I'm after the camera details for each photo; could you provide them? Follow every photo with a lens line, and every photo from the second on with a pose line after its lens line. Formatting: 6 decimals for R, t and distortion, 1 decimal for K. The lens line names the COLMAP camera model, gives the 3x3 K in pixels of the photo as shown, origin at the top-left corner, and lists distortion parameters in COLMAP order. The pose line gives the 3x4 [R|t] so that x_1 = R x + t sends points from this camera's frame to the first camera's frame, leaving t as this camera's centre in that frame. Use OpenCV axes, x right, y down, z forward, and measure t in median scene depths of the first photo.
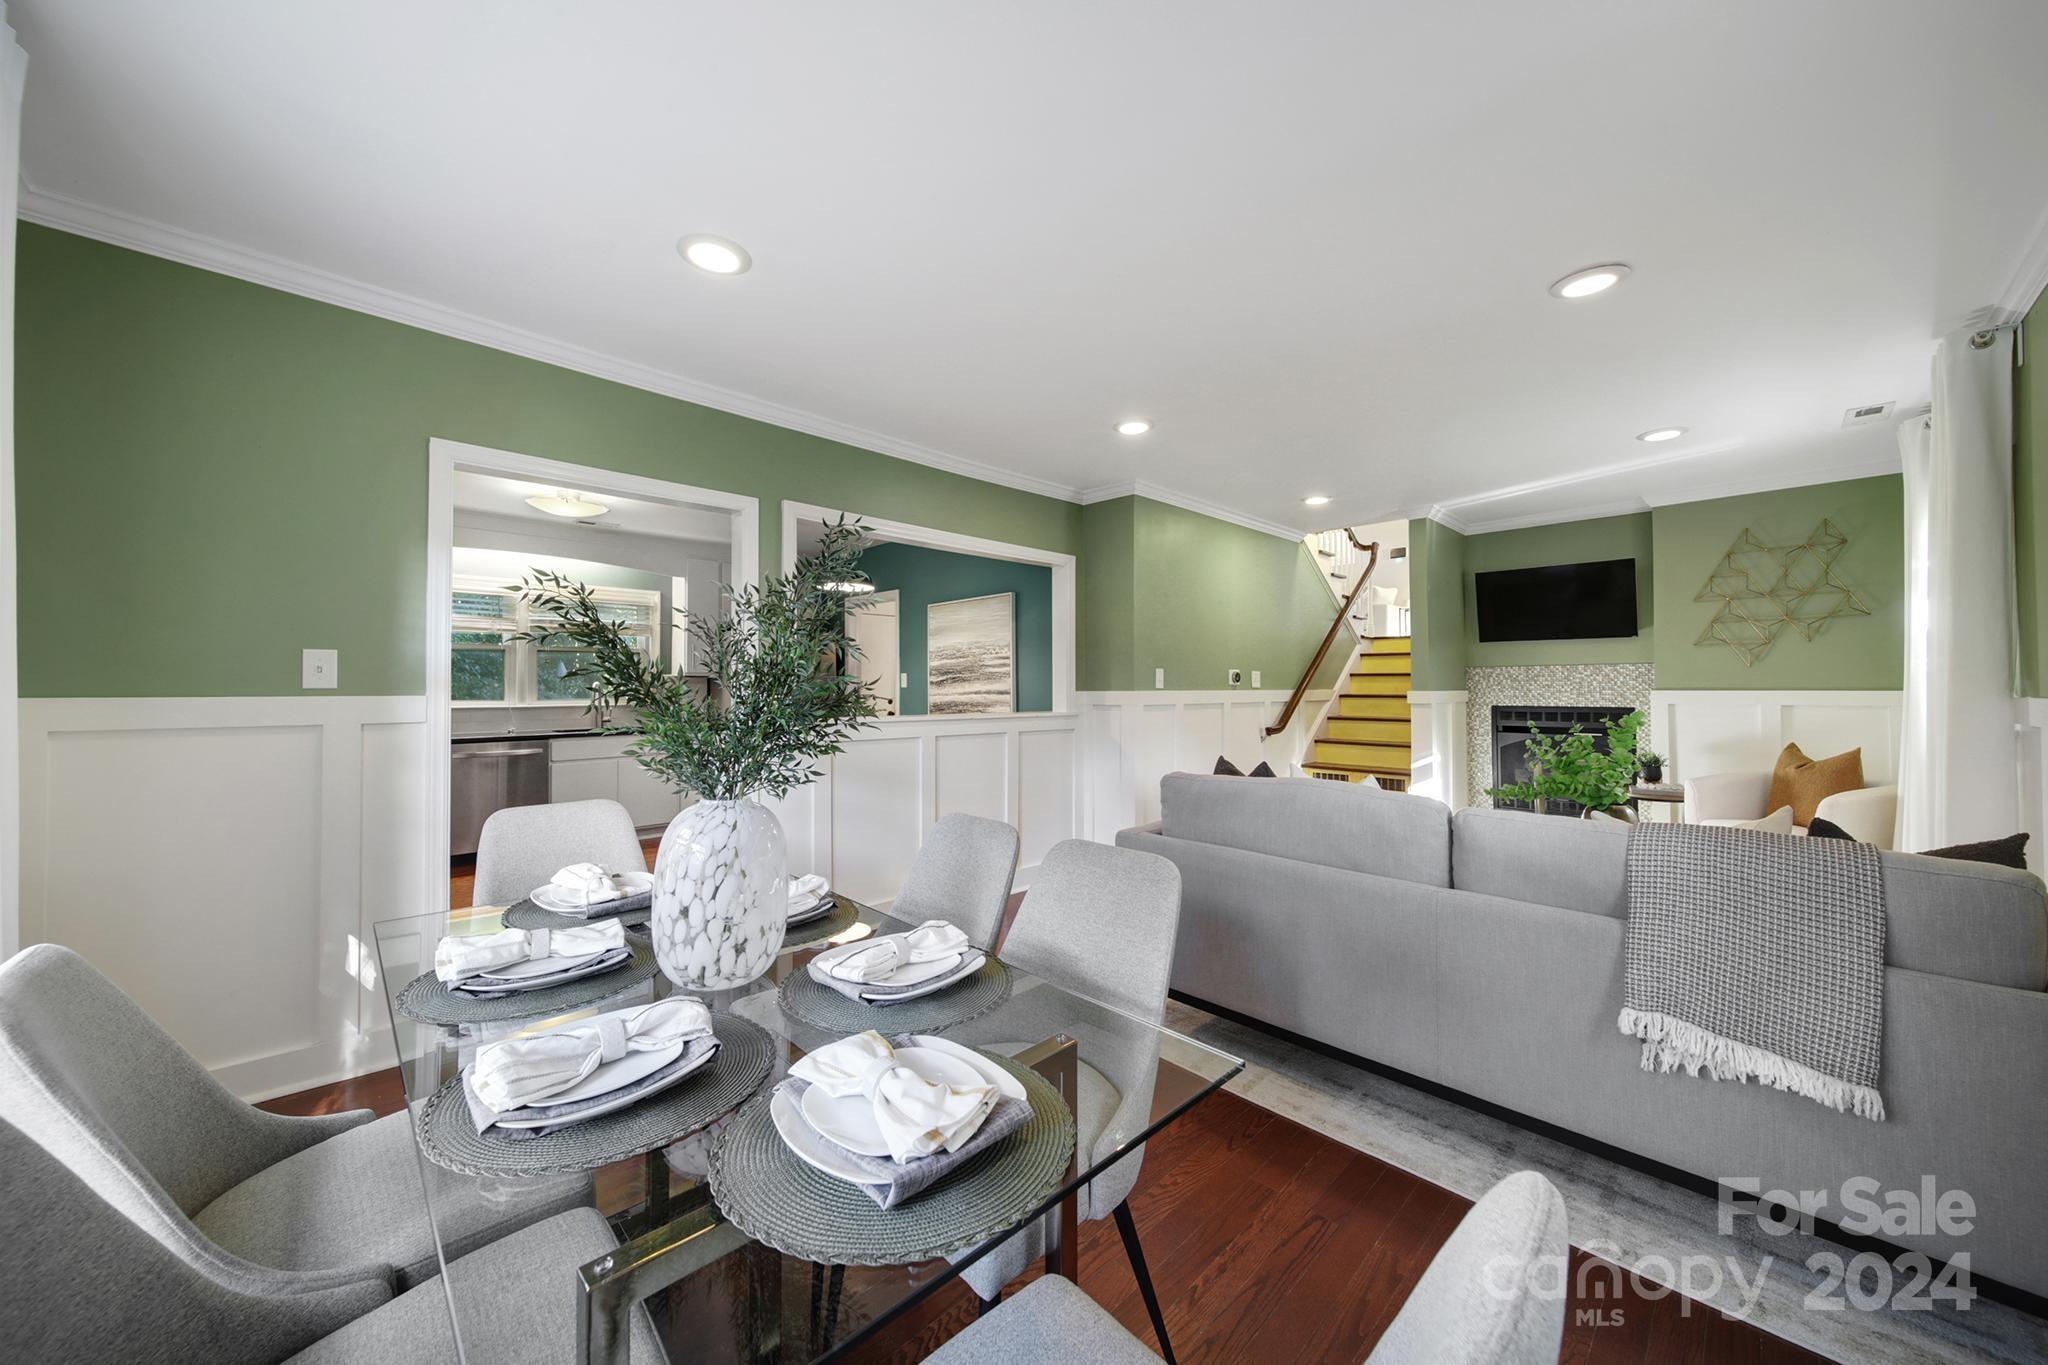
lens RADIAL K [[722.0, 0, 1028.0], [0, 722.0, 674.8], [0, 0, 1]] dist [-0.001166, -0.000487]
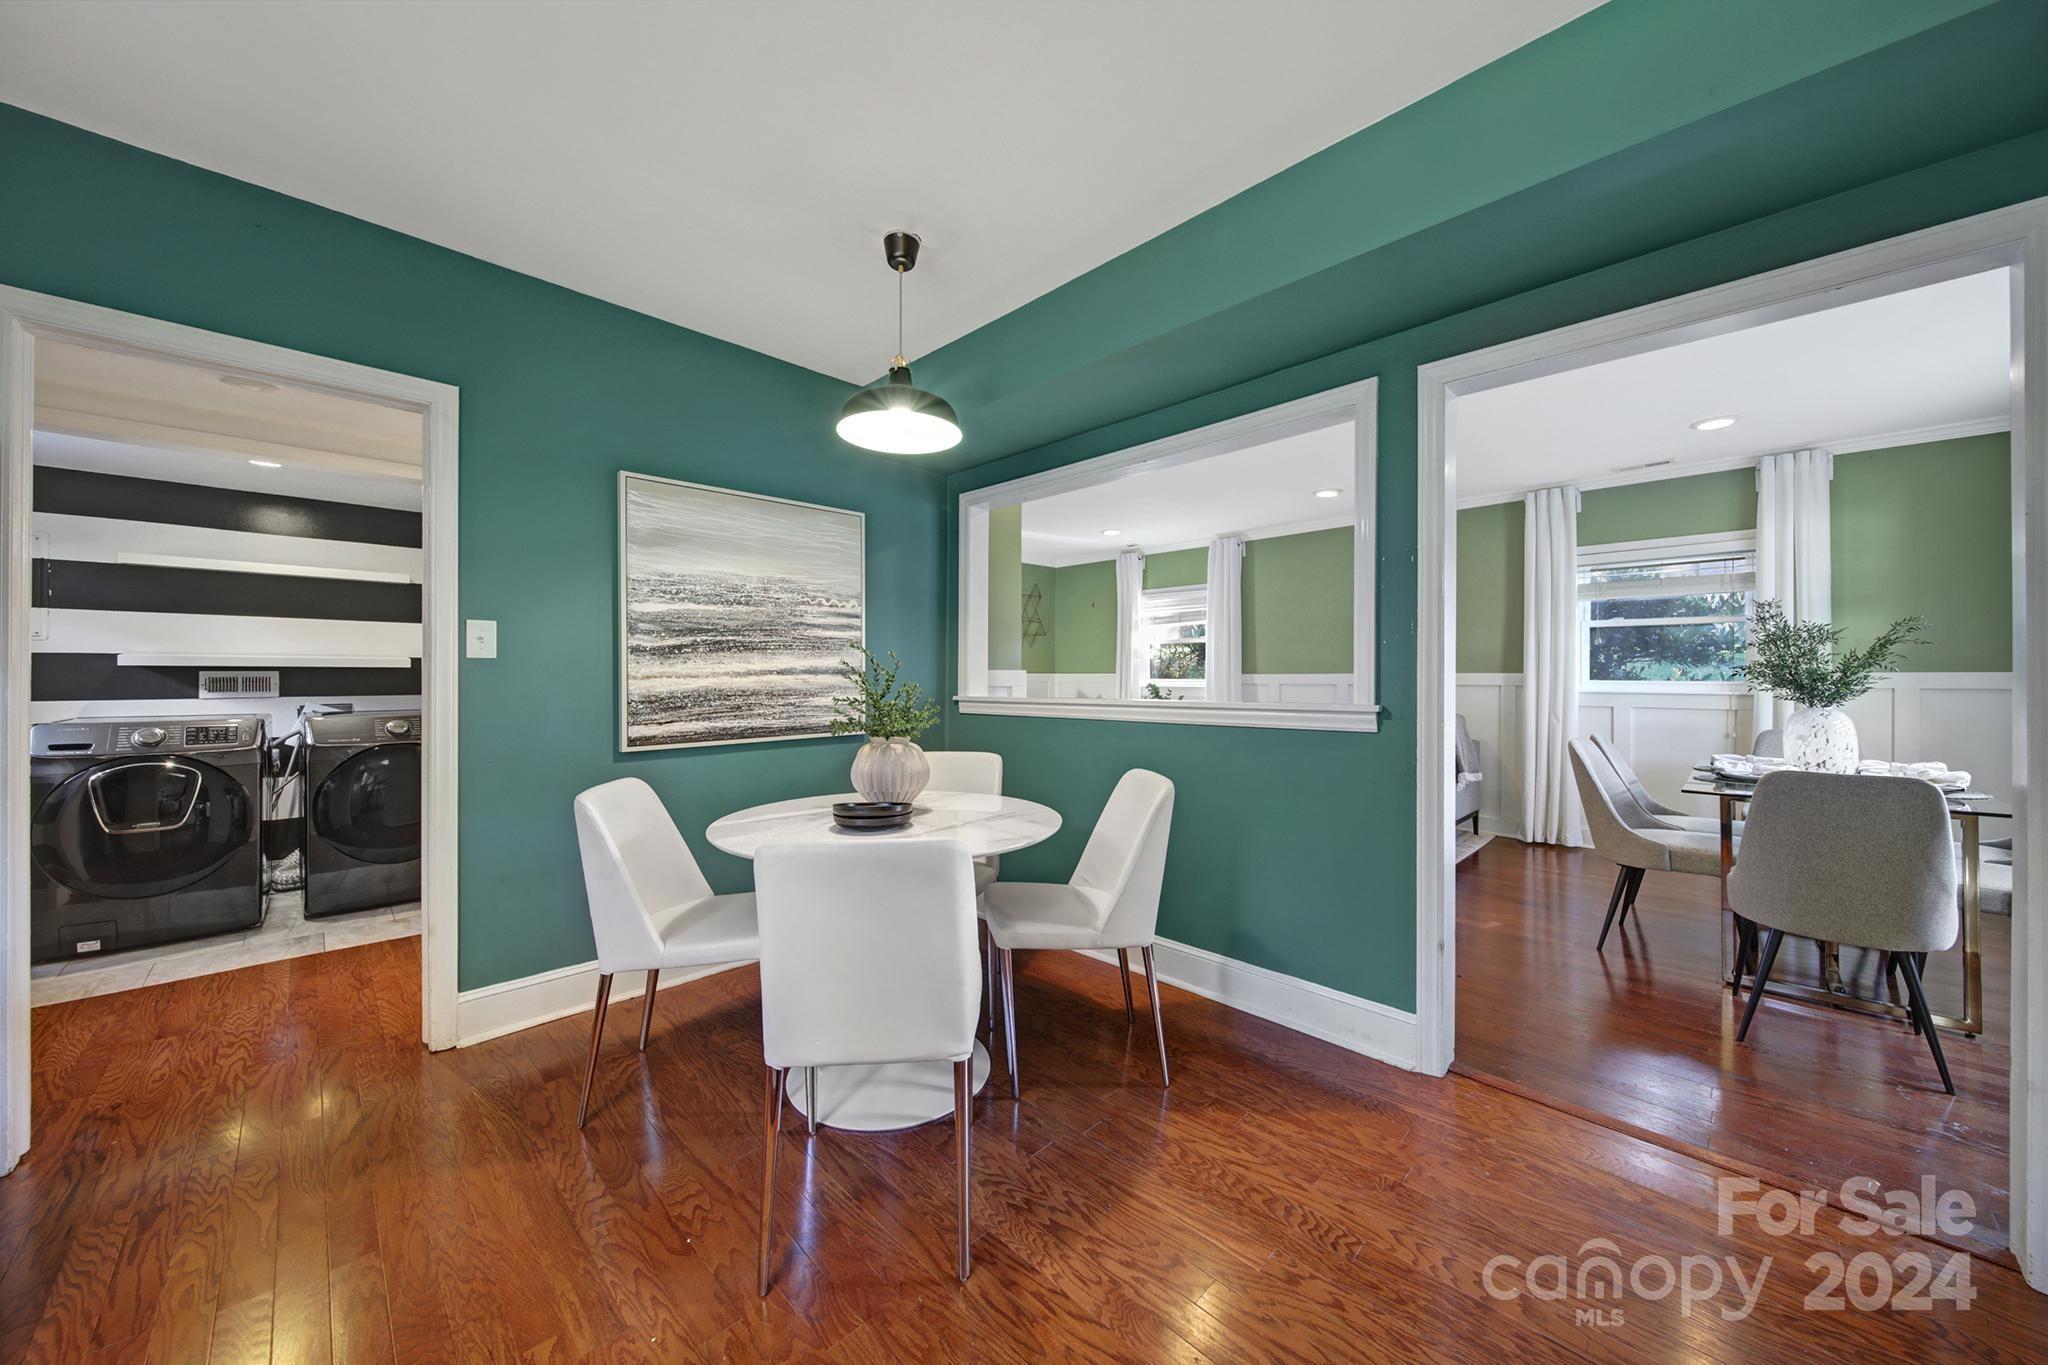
lens RADIAL K [[722.0, 0, 1028.0], [0, 722.0, 674.8], [0, 0, 1]] dist [-0.001166, -0.000487]
pose [[-0.017863, 0.002993, 0.999836, -0.664453], [-0.017915, 0.999834, -0.003313, 0.026912], [-0.999680, -0.017971, -0.017806, 0.868911]]
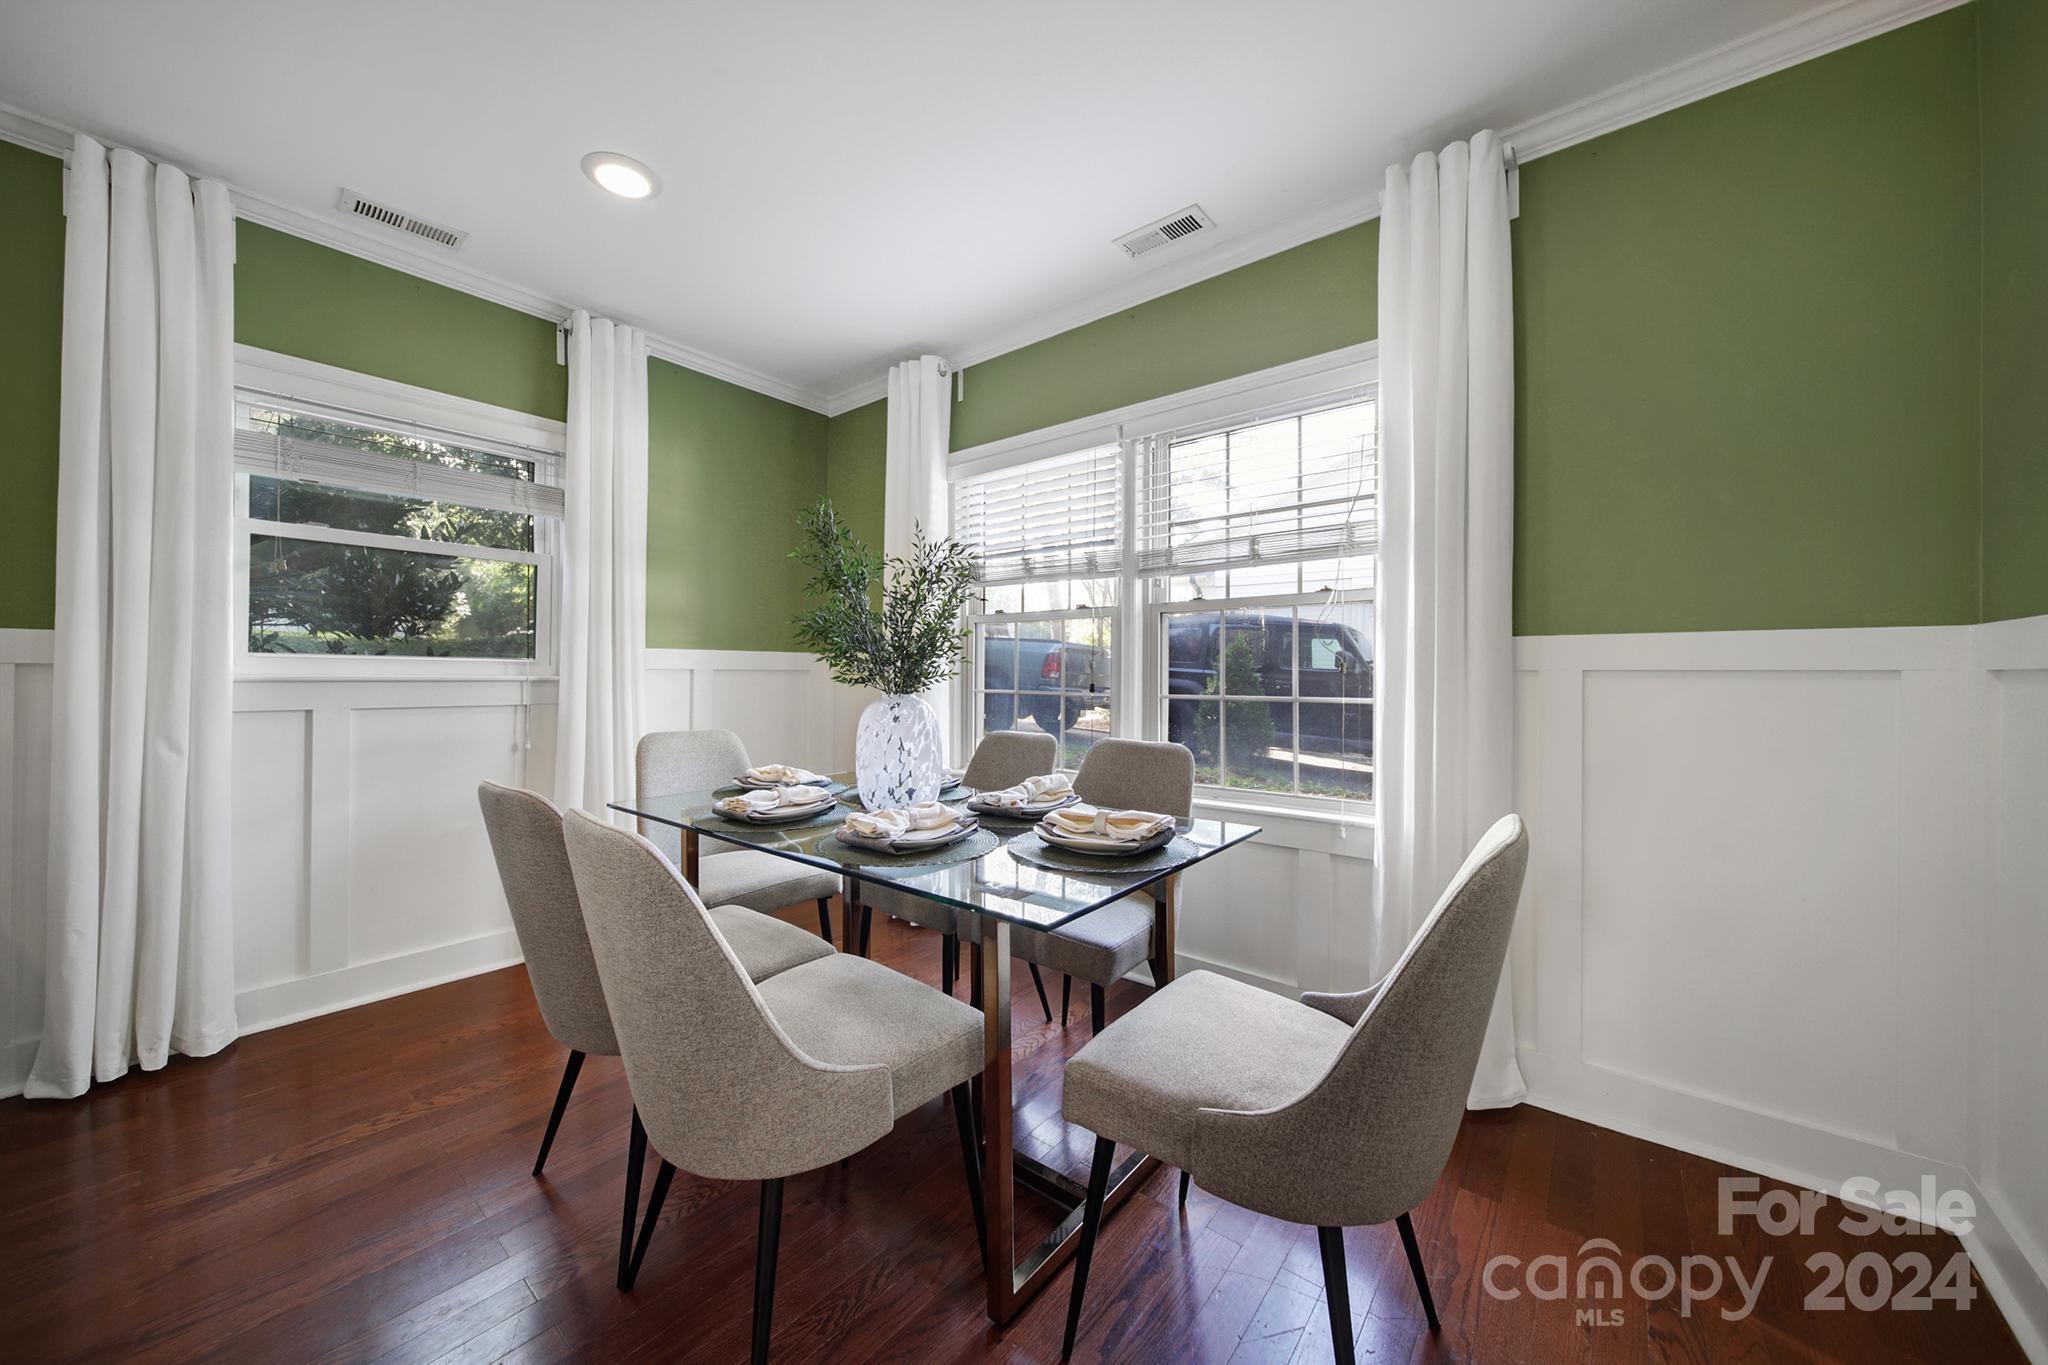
lens RADIAL K [[722.0, 0, 1028.0], [0, 722.0, 674.8], [0, 0, 1]] dist [-0.001166, -0.000487]
pose [[-0.990578, -0.005201, -0.136852, -0.117952], [-0.003259, 0.999891, -0.014408, 0.035043], [0.136912, -0.013826, -0.990487, 0.589898]]
